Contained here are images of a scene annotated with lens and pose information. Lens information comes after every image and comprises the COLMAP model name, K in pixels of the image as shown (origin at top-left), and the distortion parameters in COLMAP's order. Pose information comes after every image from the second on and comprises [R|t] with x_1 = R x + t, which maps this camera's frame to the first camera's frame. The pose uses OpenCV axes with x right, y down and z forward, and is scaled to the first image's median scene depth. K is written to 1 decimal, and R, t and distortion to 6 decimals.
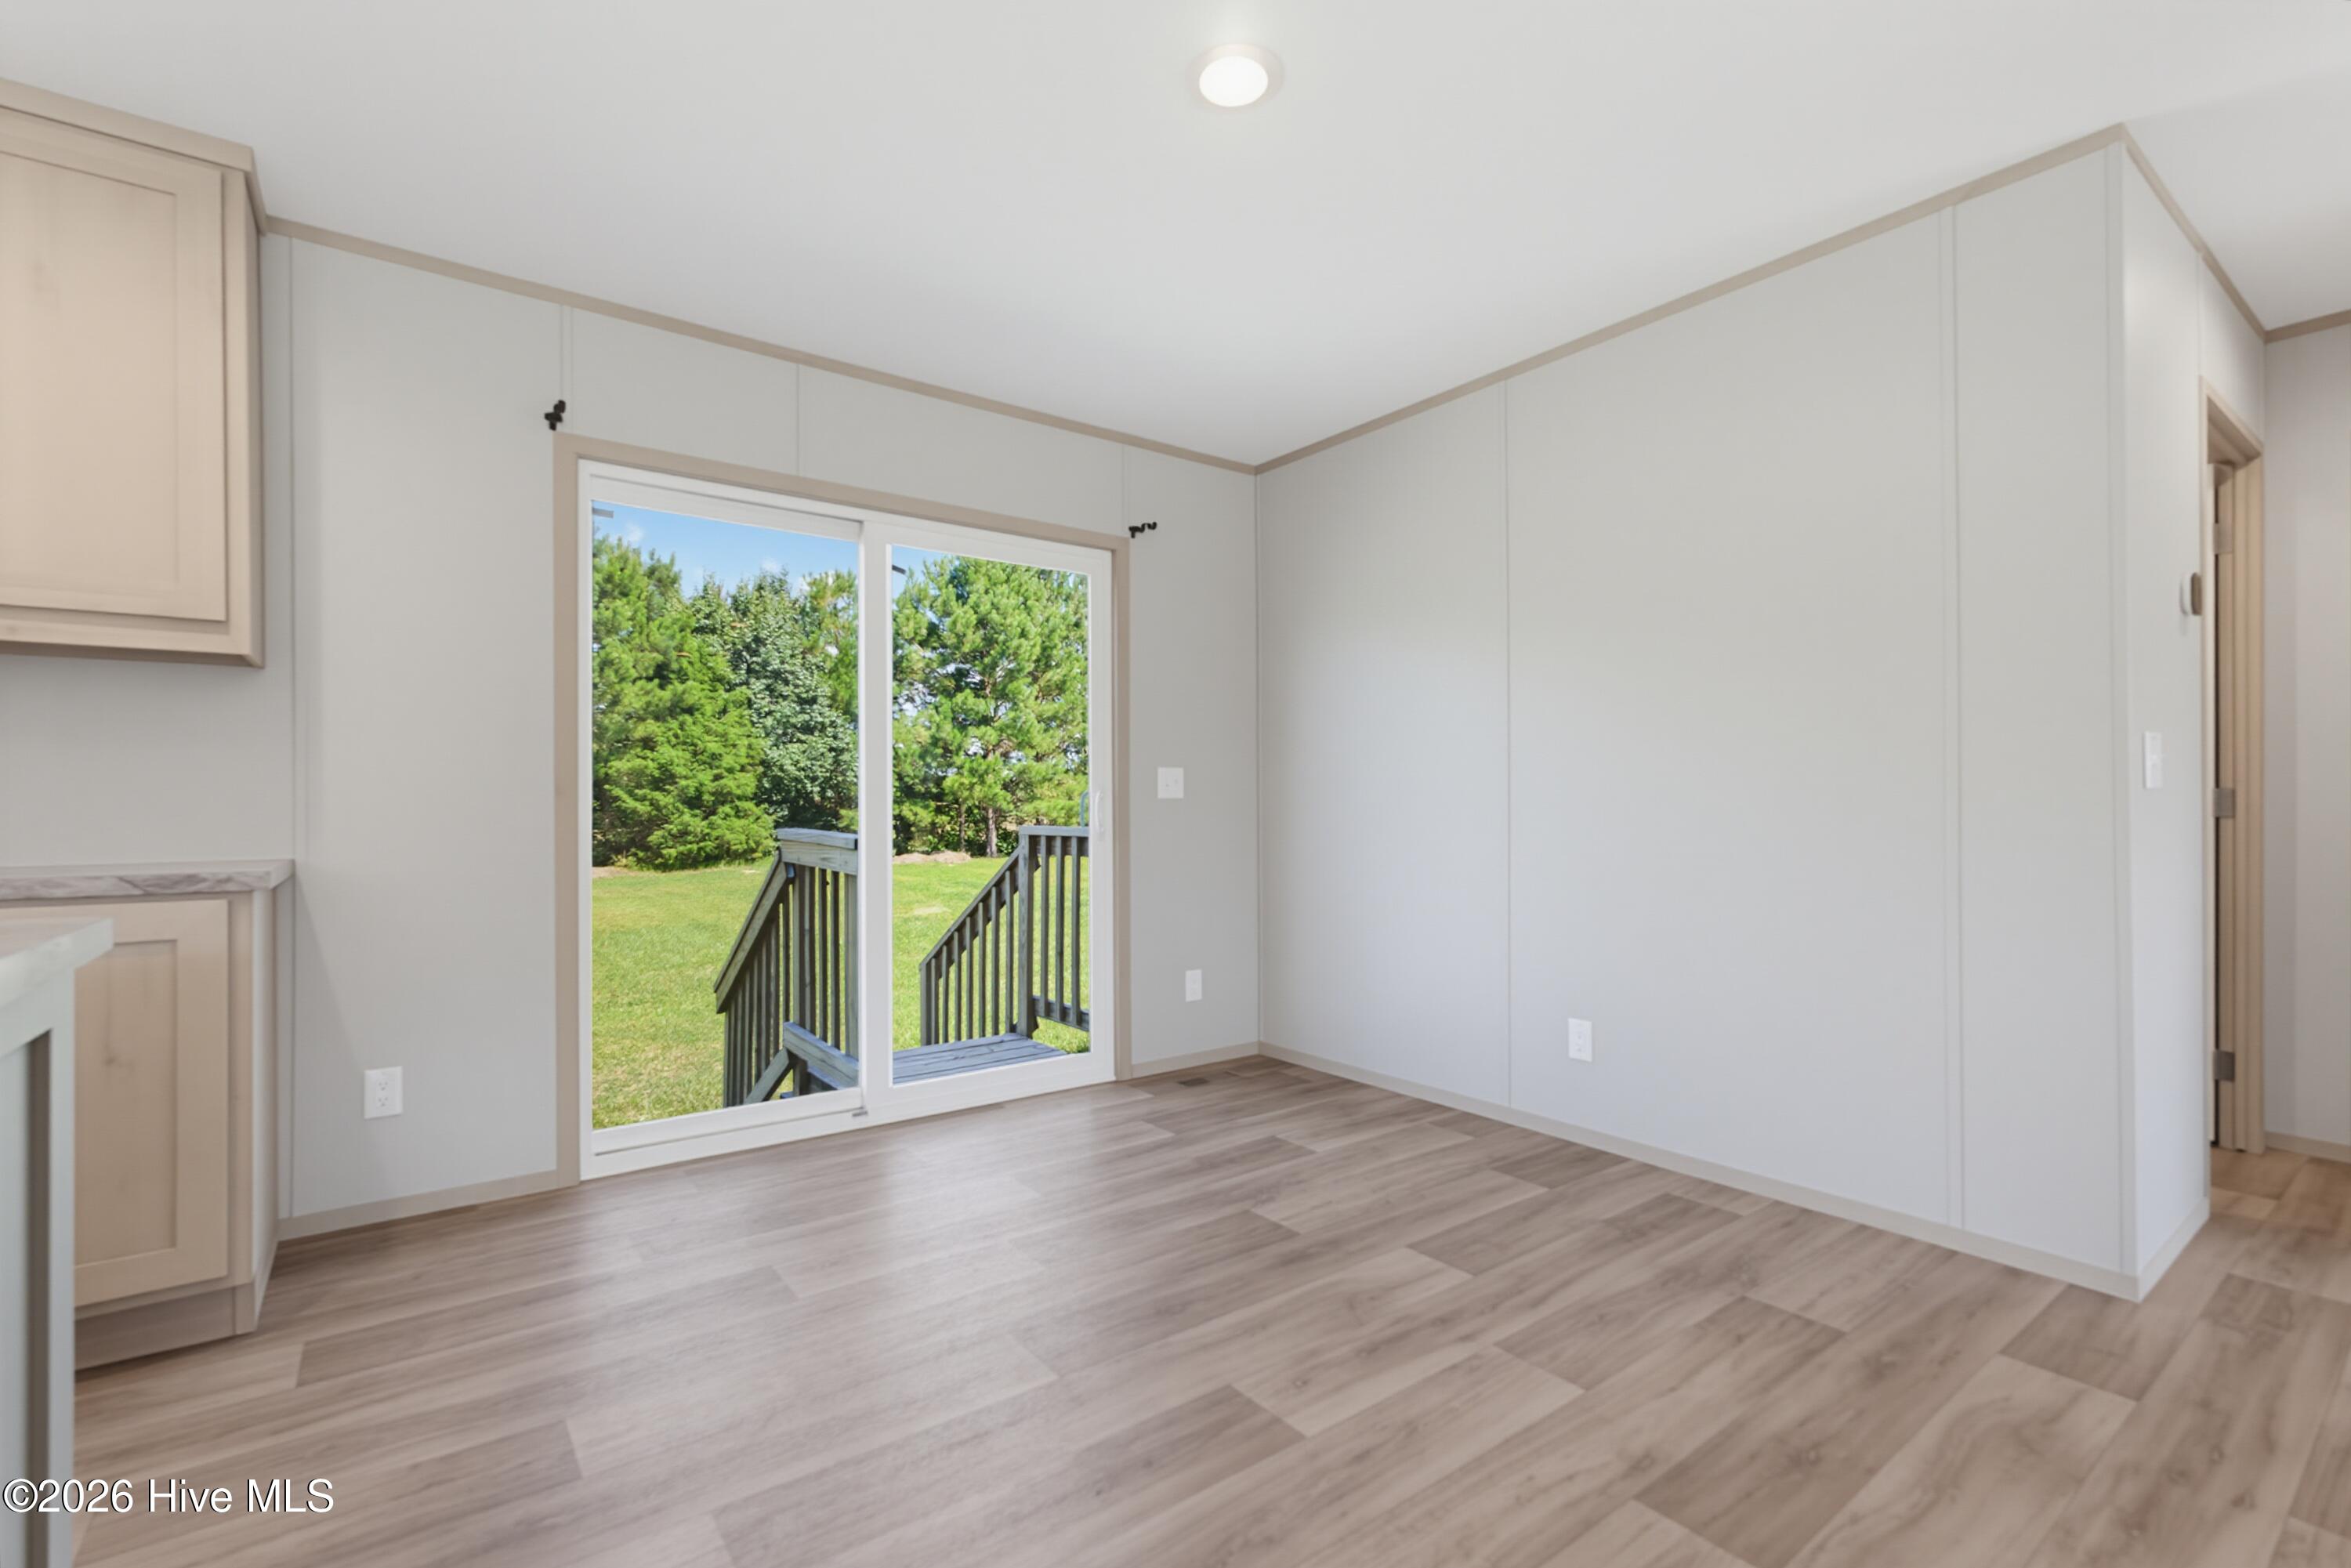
lens RADIAL K [[1033.4, 0, 1185.3], [0, 1033.4, 810.0], [0, 0, 1]] dist [-0.000272, -0.000142]
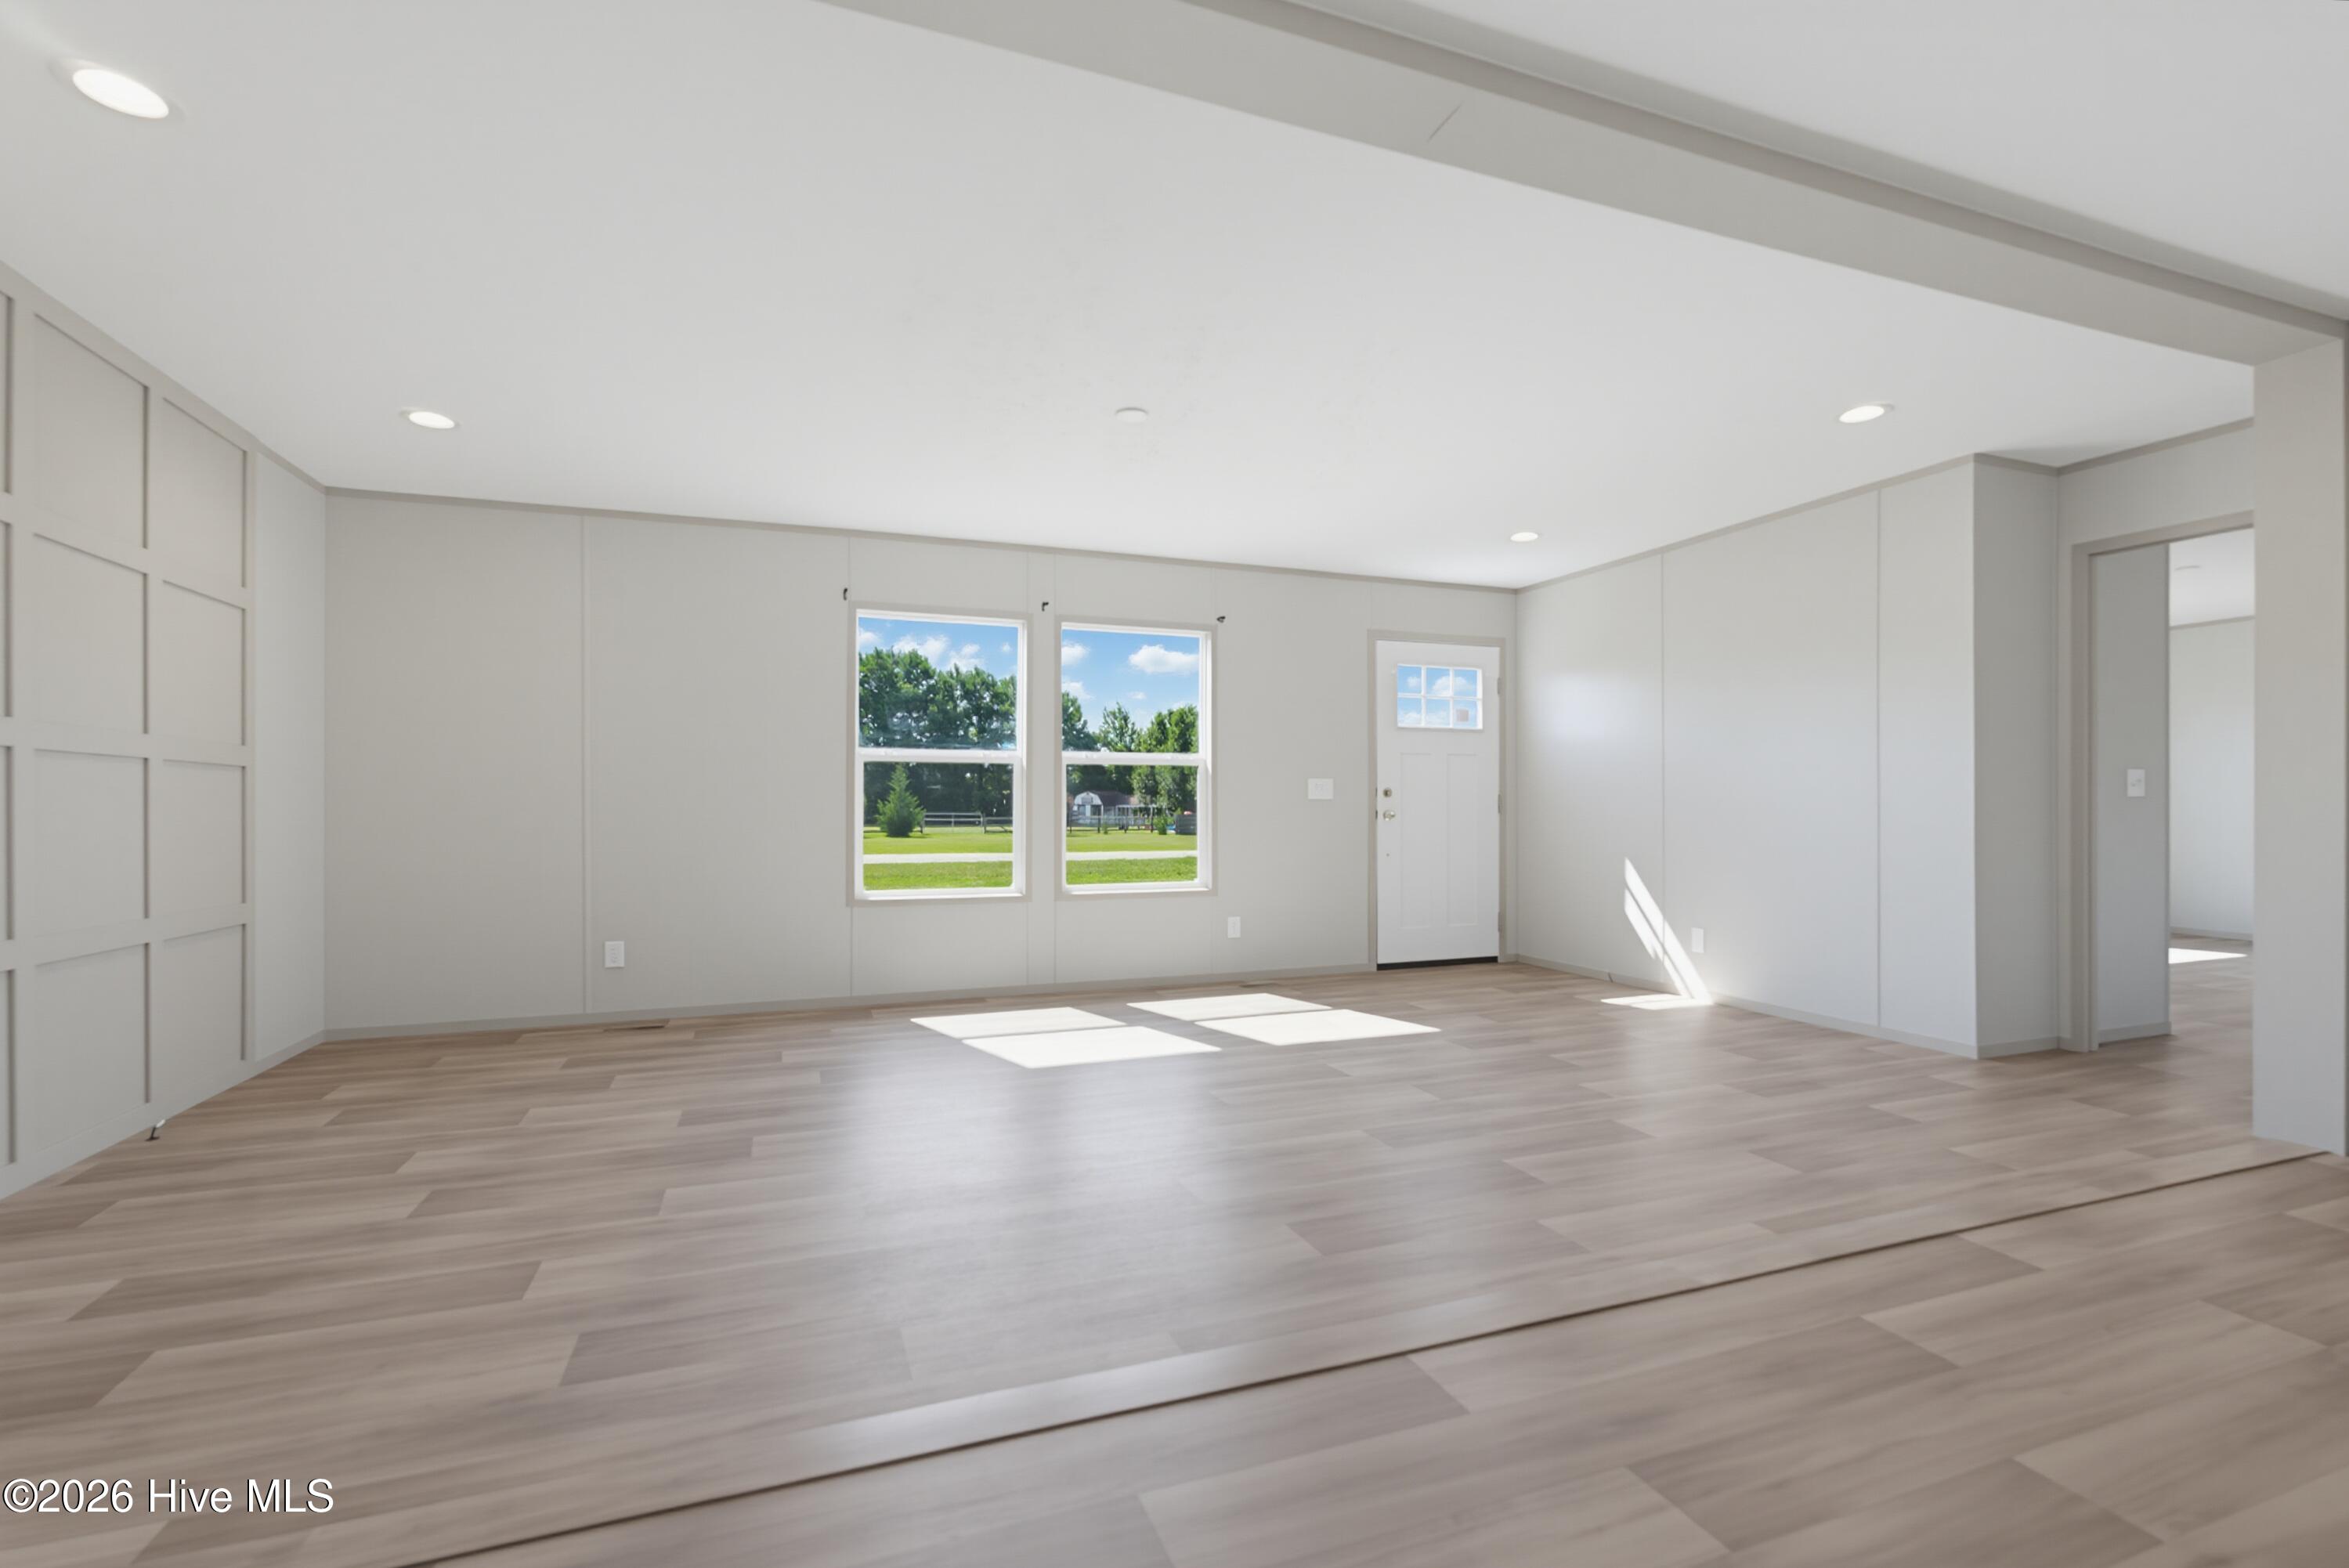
lens RADIAL K [[1060.7, 0, 1170.8], [0, 1060.7, 809.4], [0, 0, 1]] dist [-0.002902, -0.000566]
pose [[-0.957733, 0.010050, 0.287481, -0.632274], [0.010142, 0.999948, -0.001167, 0.022009], [-0.287478, 0.001798, -0.957785, 1.897565]]
